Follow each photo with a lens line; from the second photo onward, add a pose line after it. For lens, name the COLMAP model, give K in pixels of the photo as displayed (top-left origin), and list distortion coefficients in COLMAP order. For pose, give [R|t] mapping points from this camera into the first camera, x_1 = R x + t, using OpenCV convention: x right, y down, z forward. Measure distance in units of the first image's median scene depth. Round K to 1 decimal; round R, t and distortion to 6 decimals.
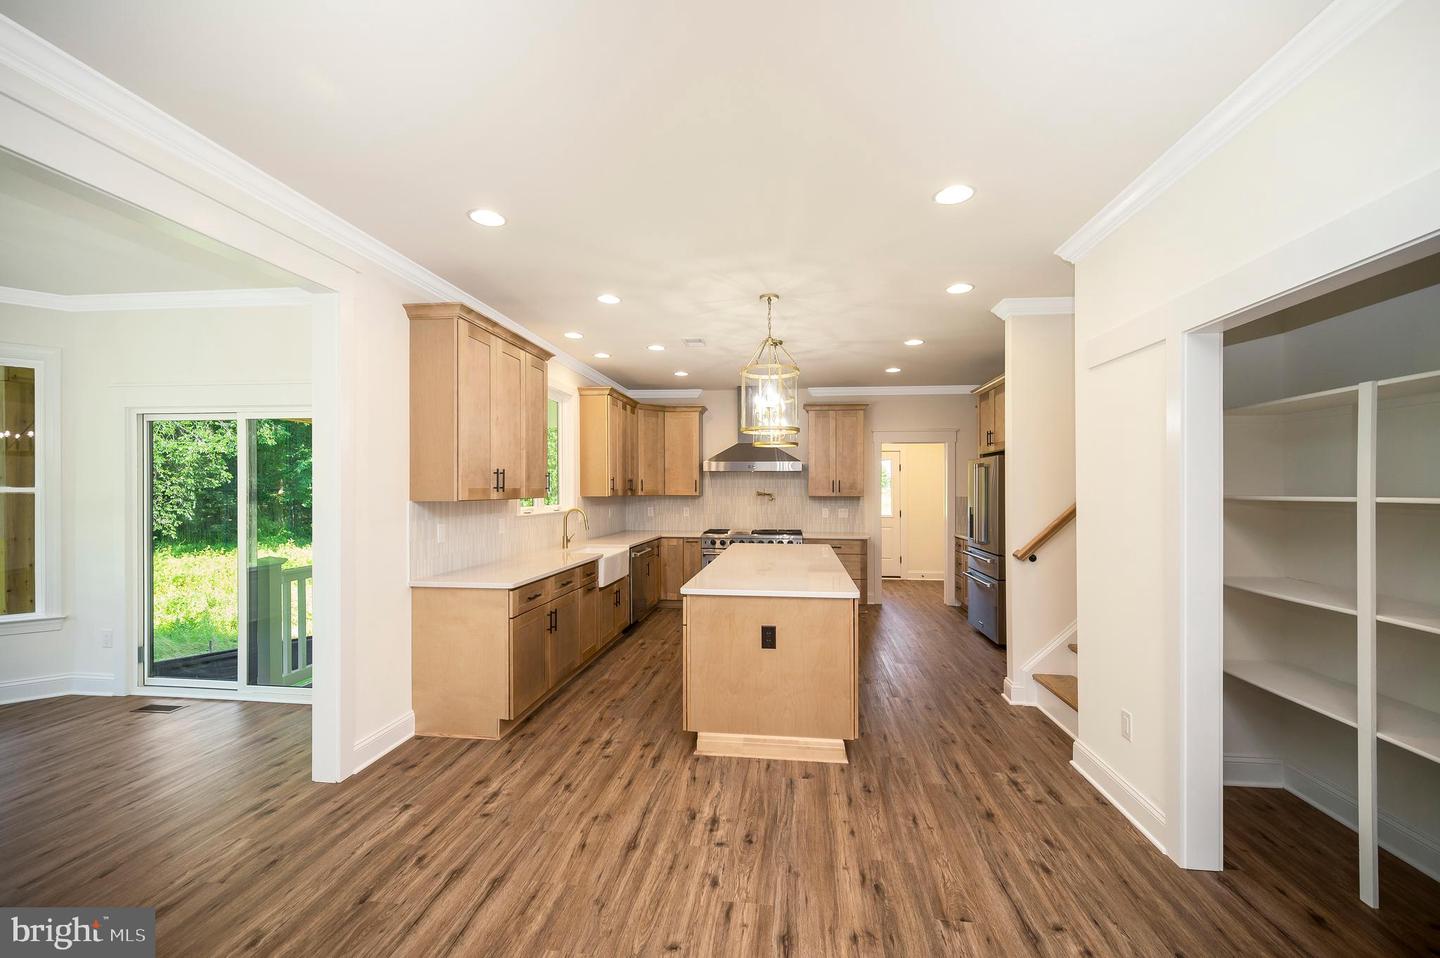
lens RADIAL K [[597.4, 0, 714.9], [0, 597.4, 481.4], [0, 0, 1]] dist [0.001607, -0.000510]
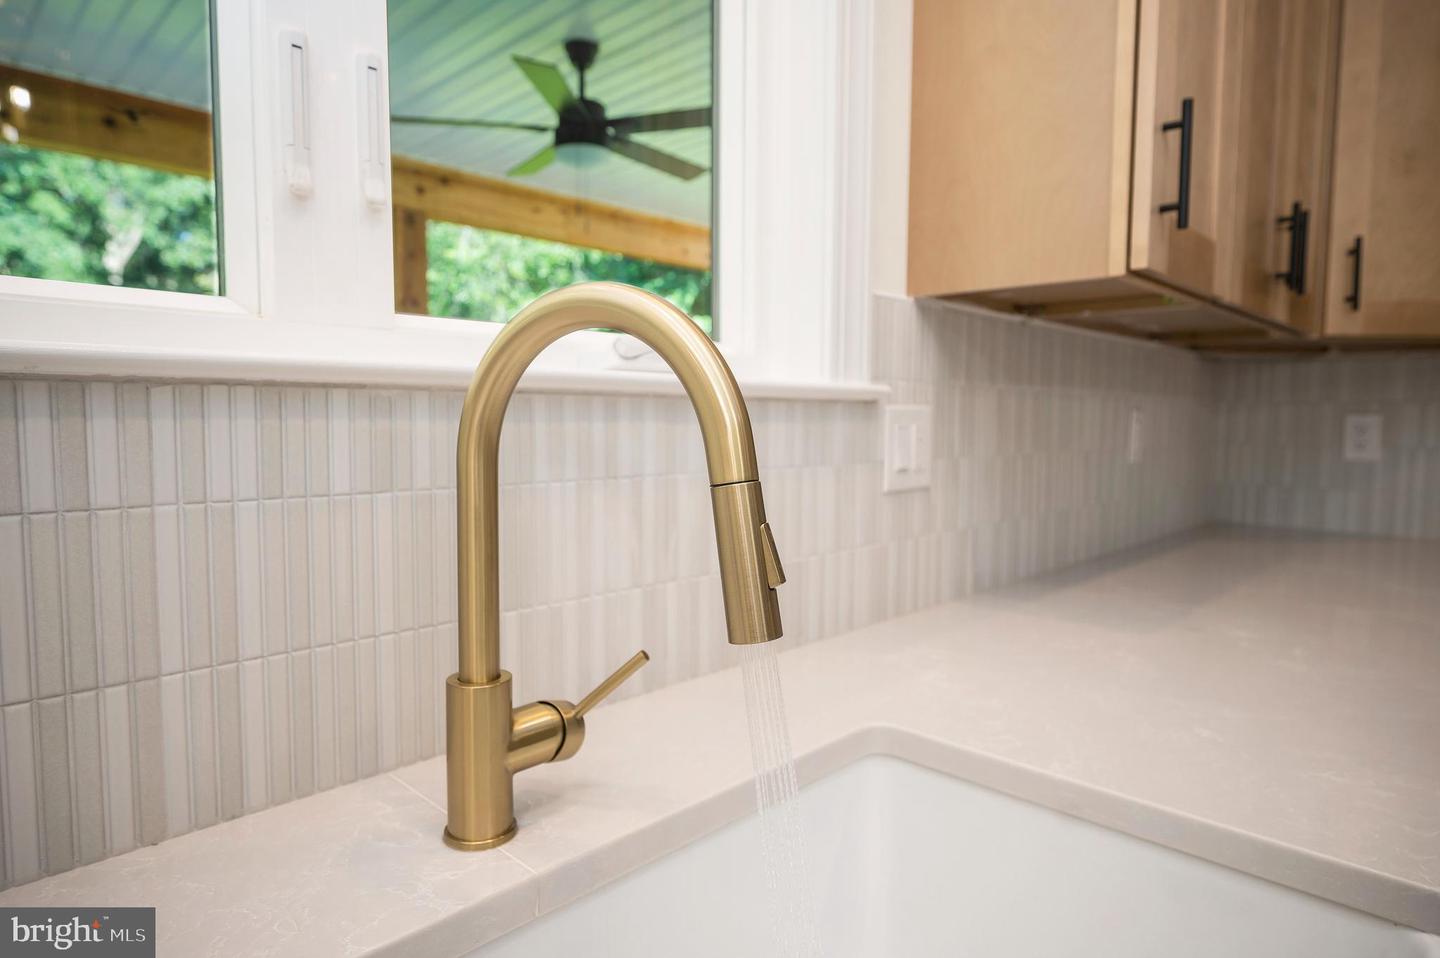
lens RADIAL K [[810.4, 0, 742.8], [0, 810.4, 463.3], [0, 0, 1]] dist [-0.004694, -0.000652]
pose [[0.809816, 0.038681, -0.585408, -0.232397], [-0.001140, 0.997926, 0.064361, 0.081088], [0.586683, -0.051453, 0.808180, 1.316820]]
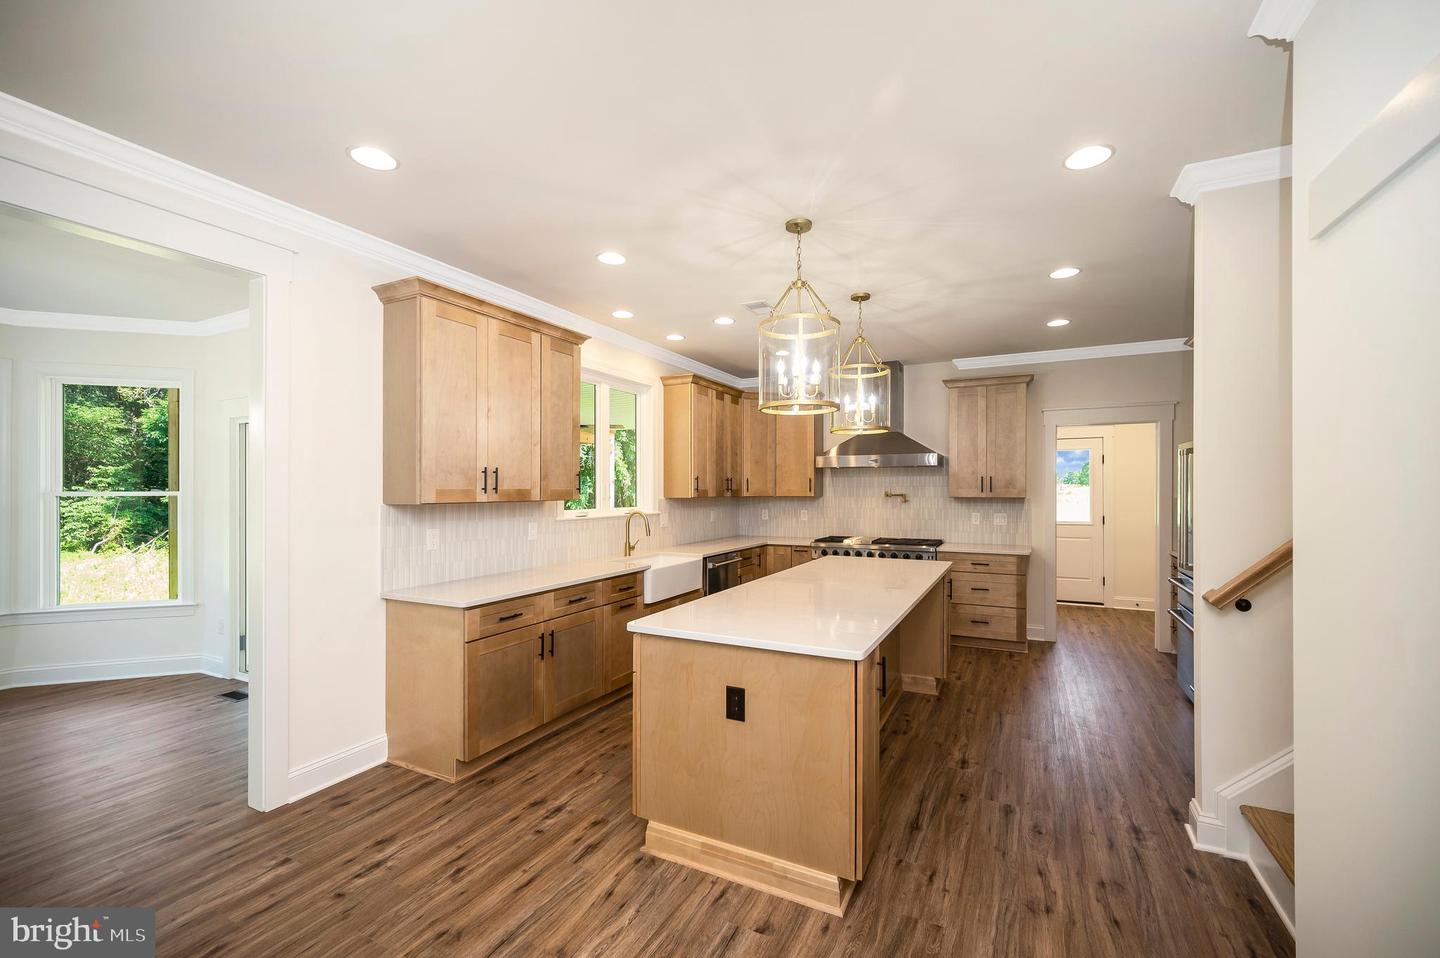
lens RADIAL K [[597.4, 0, 723.0], [0, 597.4, 490.3], [0, 0, 1]] dist [0.001607, -0.000510]
pose [[0.941240, -0.004163, -0.337712, 0.259594], [0.009096, 0.999874, 0.013027, 0.004579], [0.337615, -0.015333, 0.941159, 0.292430]]
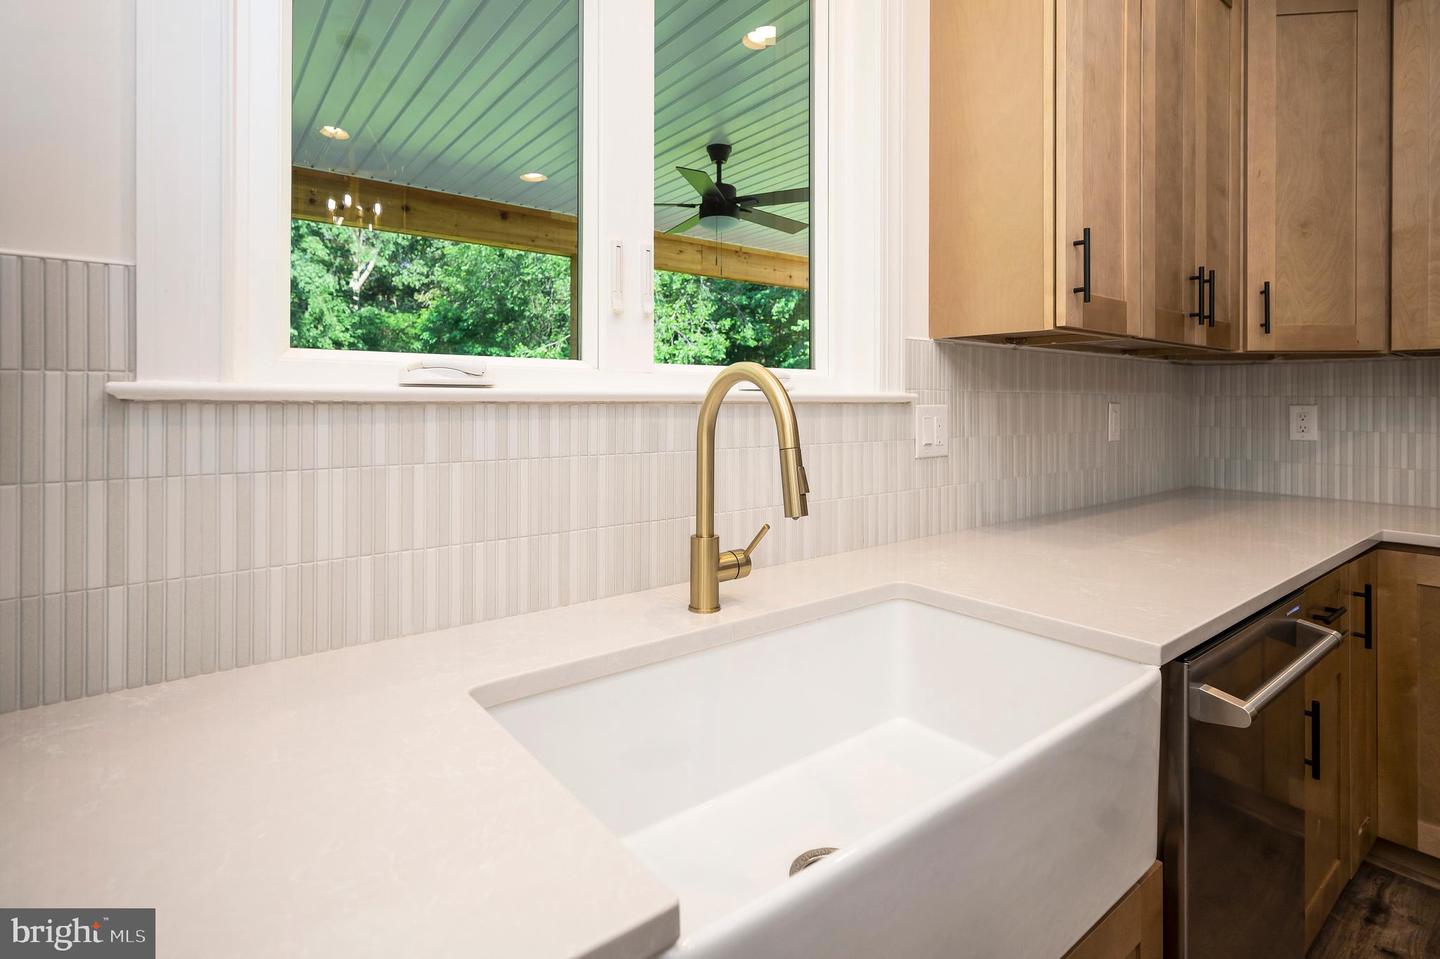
lens RADIAL K [[691.8, 0, 751.5], [0, 691.8, 383.0], [0, 0, 1]] dist [0.003953, 0.000572]
pose [[0.731037, -0.014222, -0.682190, -0.155180], [0.002323, 0.999829, -0.018355, 0.073529], [0.682334, 0.011834, 0.730945, 1.219031]]
